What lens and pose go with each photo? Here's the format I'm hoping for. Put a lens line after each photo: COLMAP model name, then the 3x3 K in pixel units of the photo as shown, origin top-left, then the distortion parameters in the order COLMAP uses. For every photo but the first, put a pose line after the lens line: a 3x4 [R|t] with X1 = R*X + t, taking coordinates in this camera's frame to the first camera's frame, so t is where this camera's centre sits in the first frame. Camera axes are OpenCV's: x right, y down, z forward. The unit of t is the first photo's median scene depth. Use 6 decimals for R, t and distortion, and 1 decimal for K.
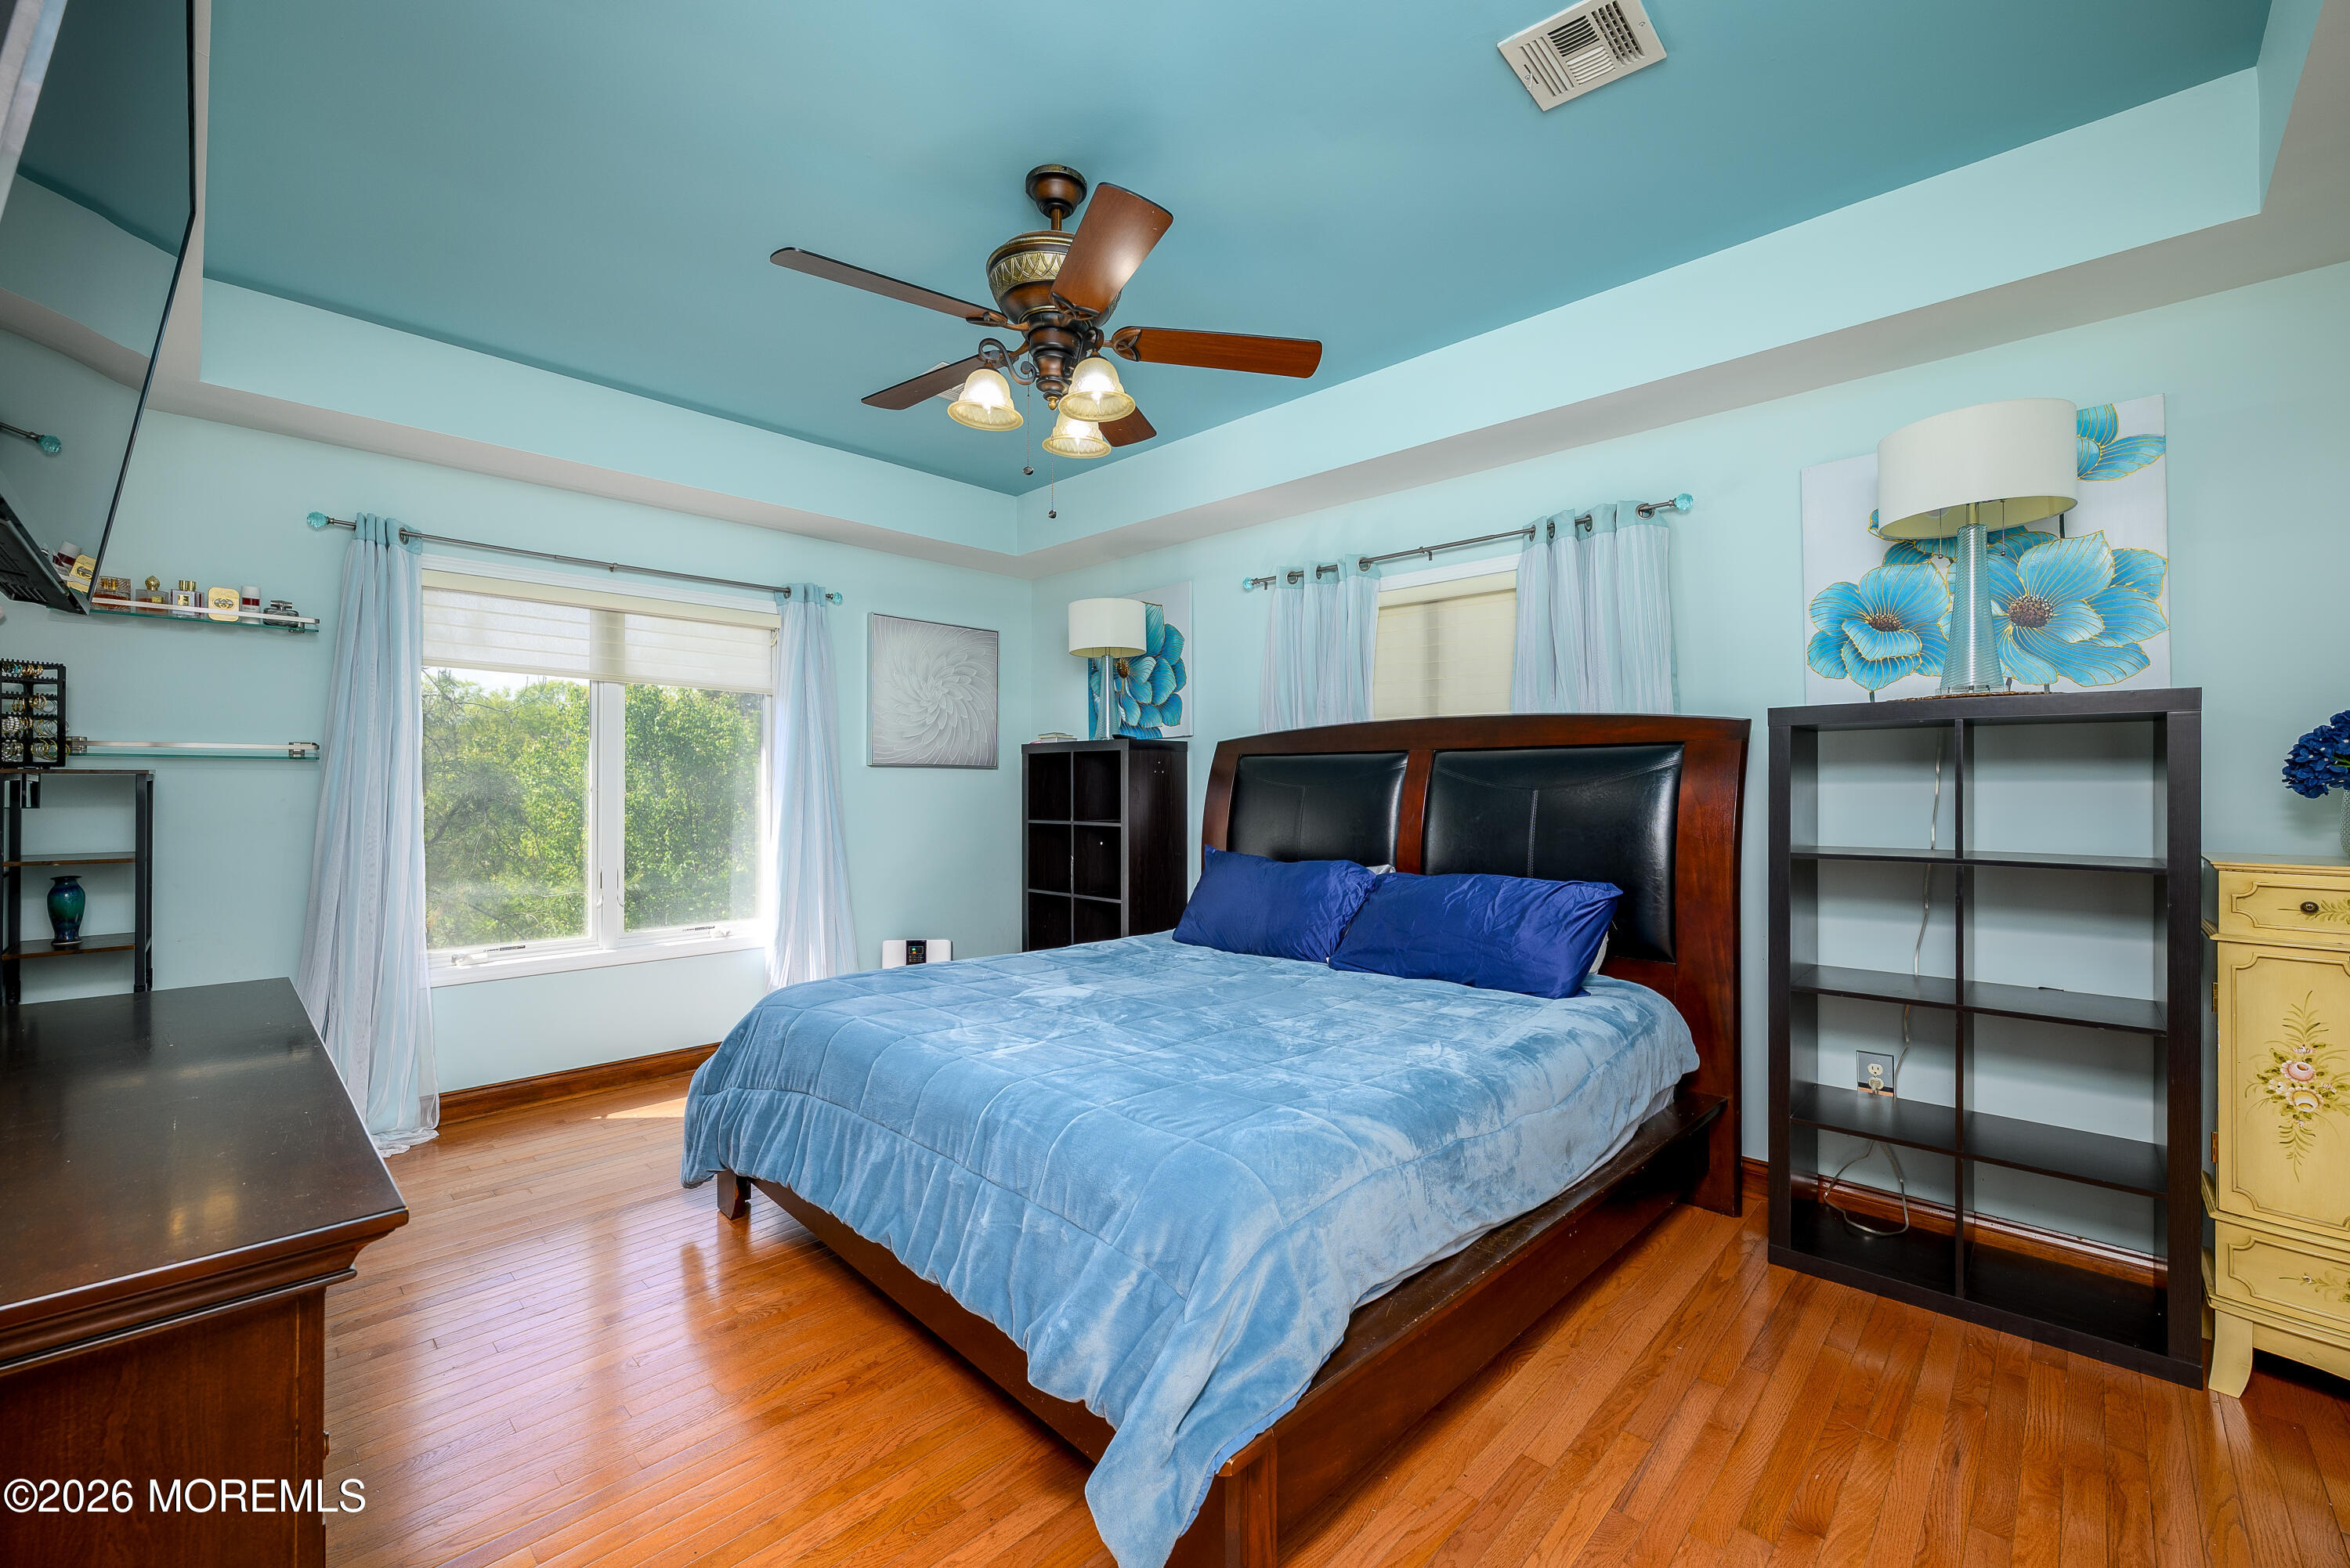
lens RADIAL K [[951.2, 0, 1164.5], [0, 951.2, 784.4], [0, 0, 1]] dist [-0.002906, 0.000669]
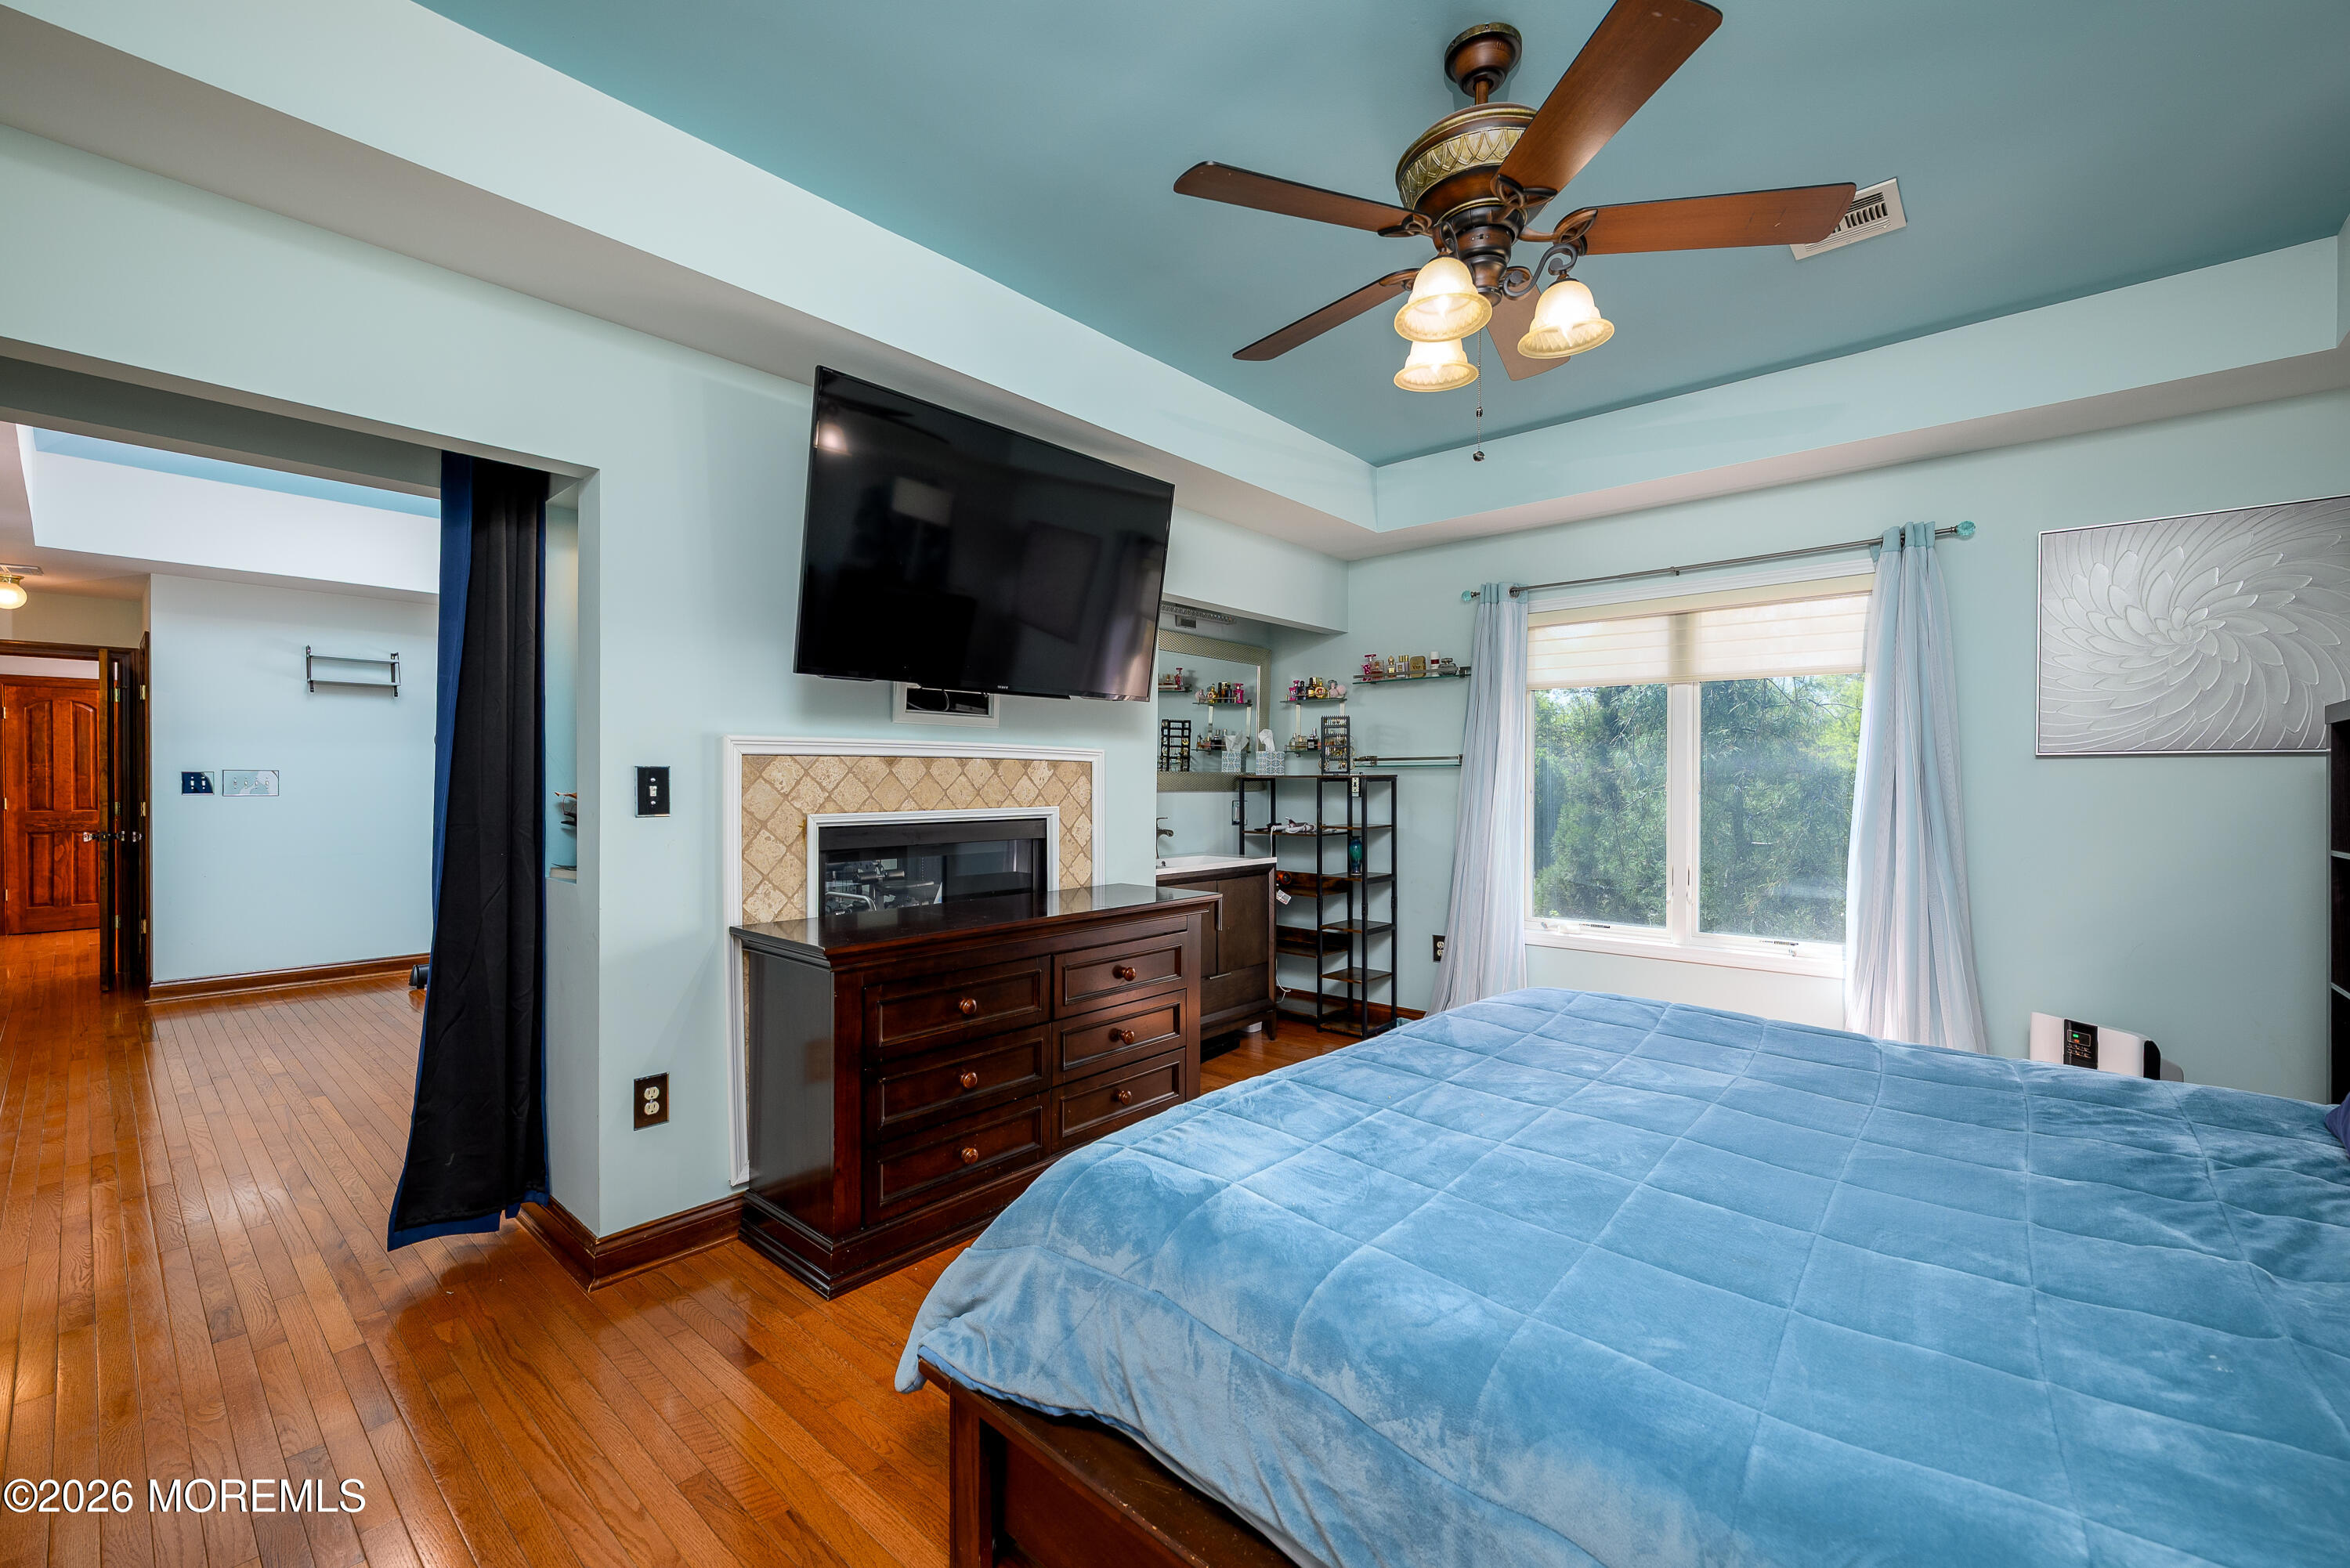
lens RADIAL K [[951.2, 0, 1179.7], [0, 951.2, 781.4], [0, 0, 1]] dist [-0.002906, 0.000669]
pose [[0.055127, -0.006312, -0.998459, 0.909806], [-0.002988, 0.999974, -0.006487, 0.013004], [0.998475, 0.003341, 0.055107, 0.919545]]
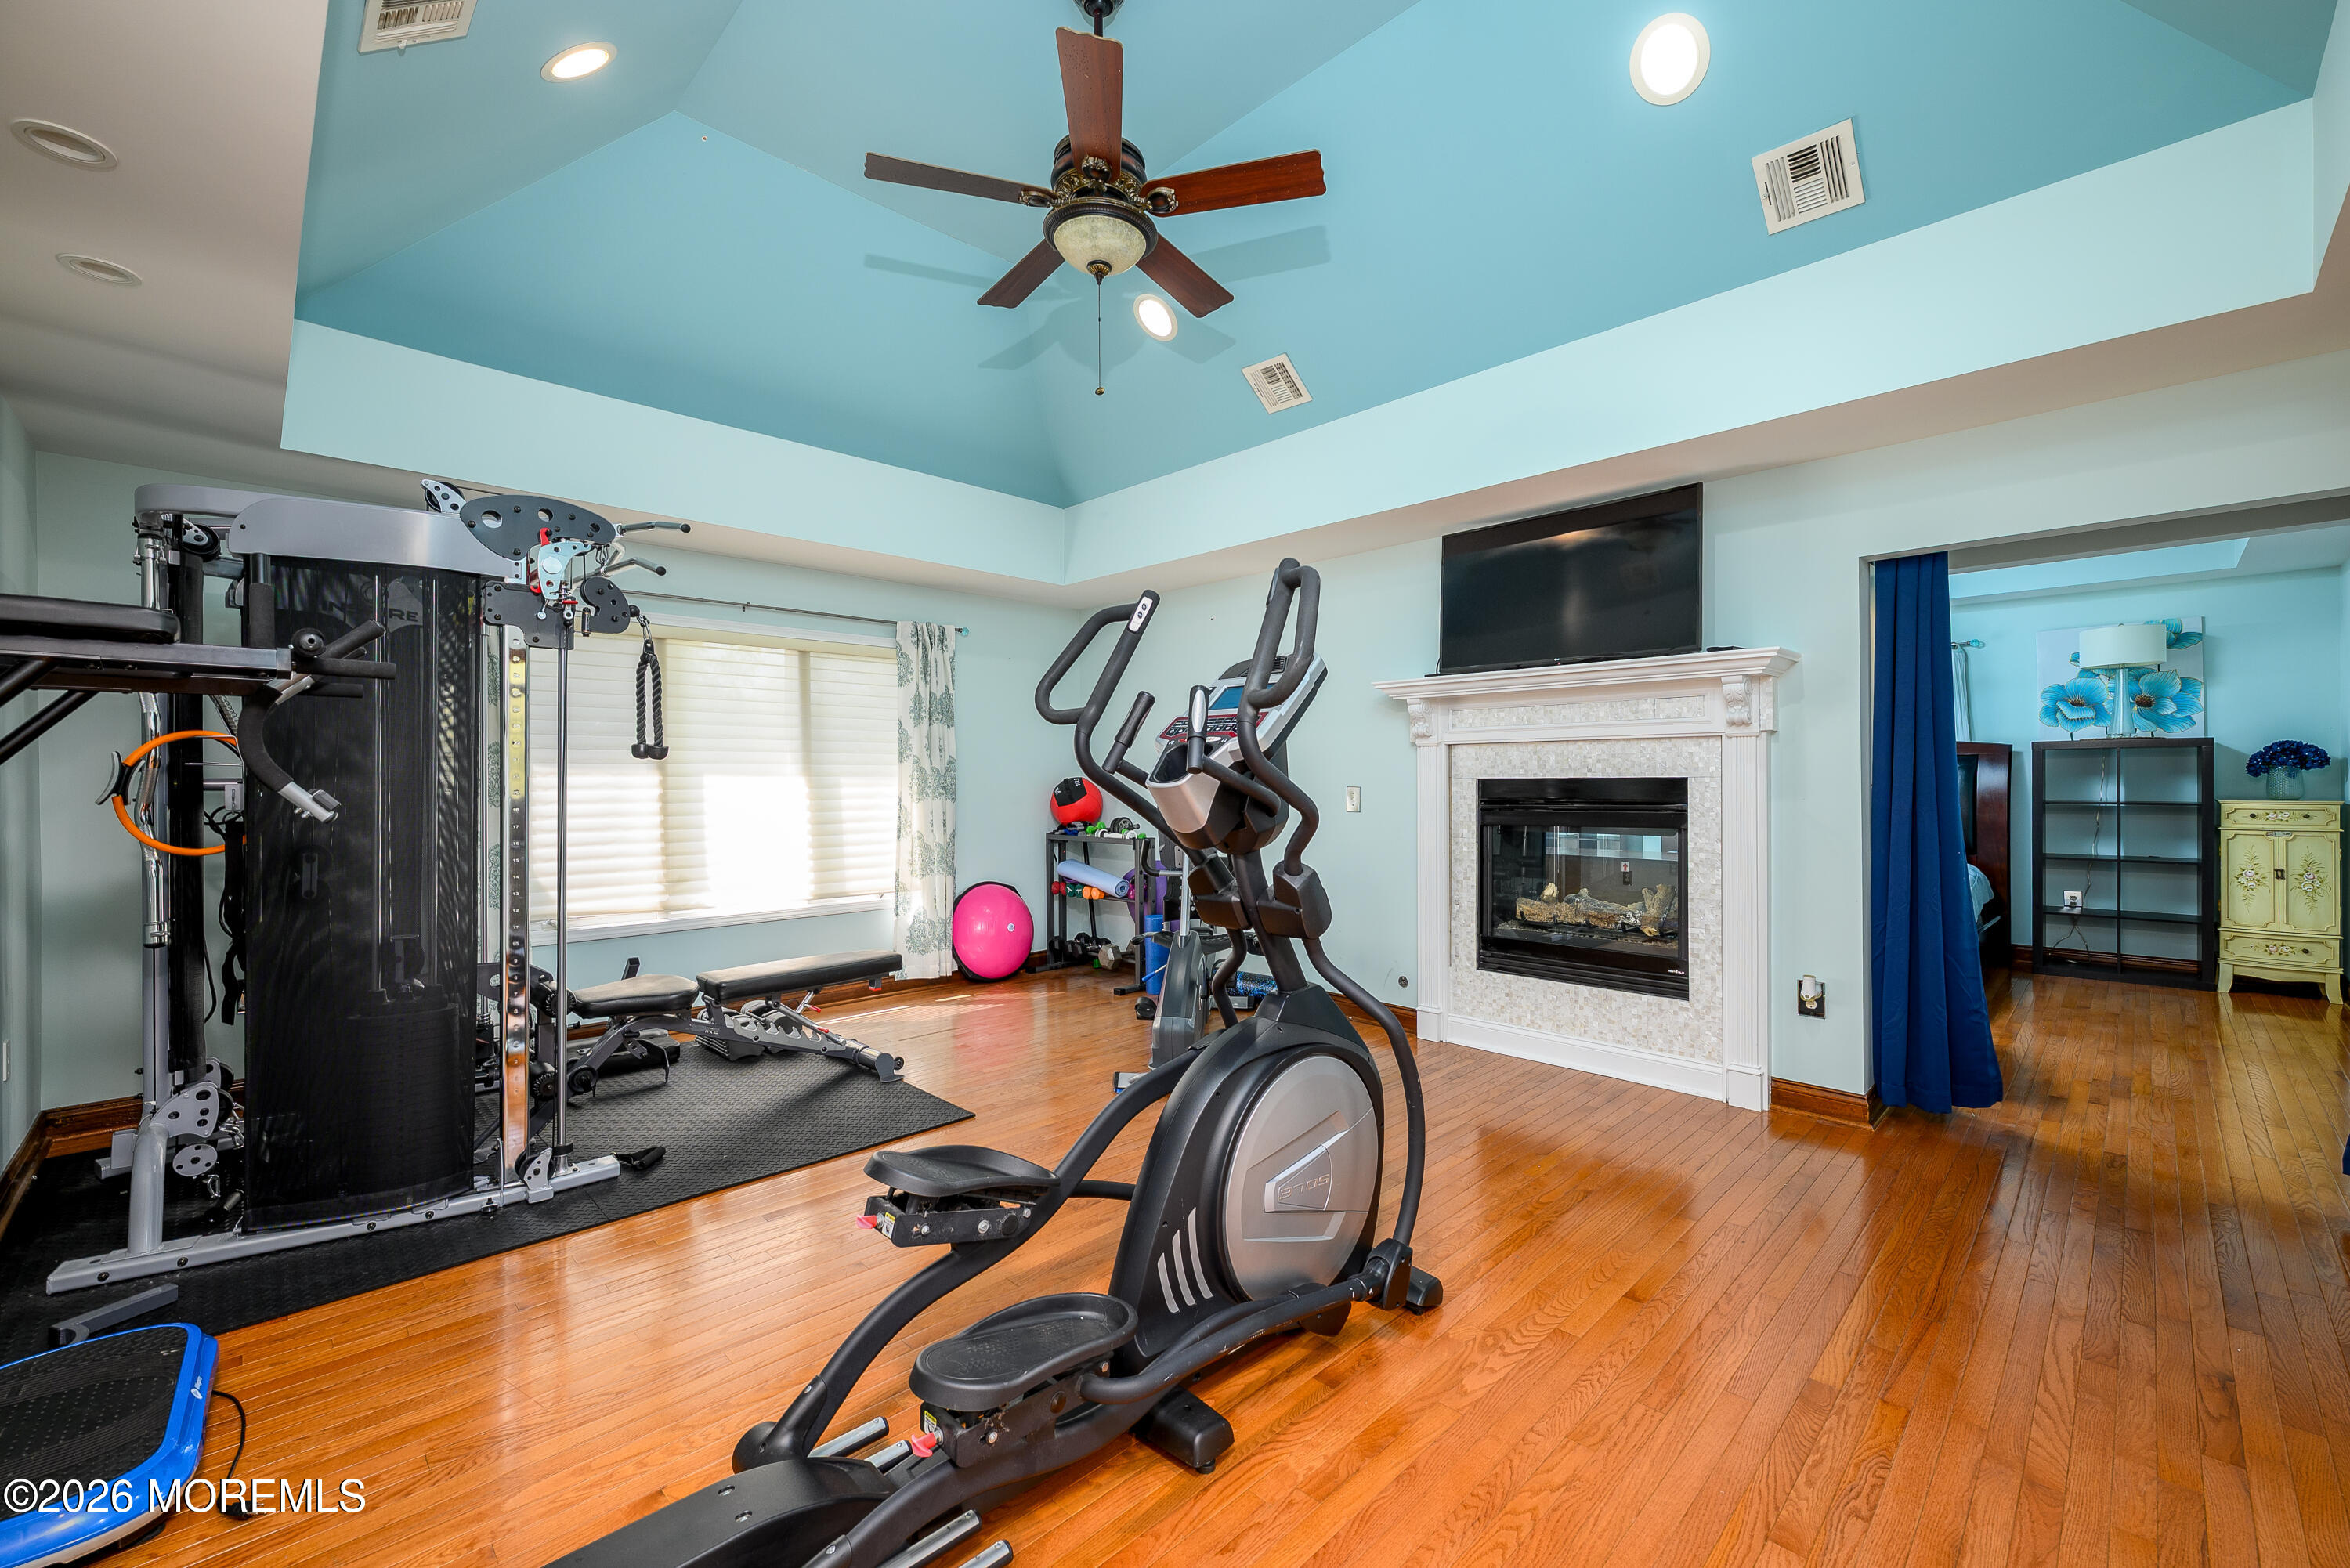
lens RADIAL K [[951.2, 0, 1187.6], [0, 951.2, 784.2], [0, 0, 1]] dist [-0.002906, 0.000669]
pose [[0.999640, -0.003530, -0.026588, -1.261858], [0.003501, 0.999993, -0.001140, 0.019031], [0.026592, 0.001046, 0.999646, -1.276510]]
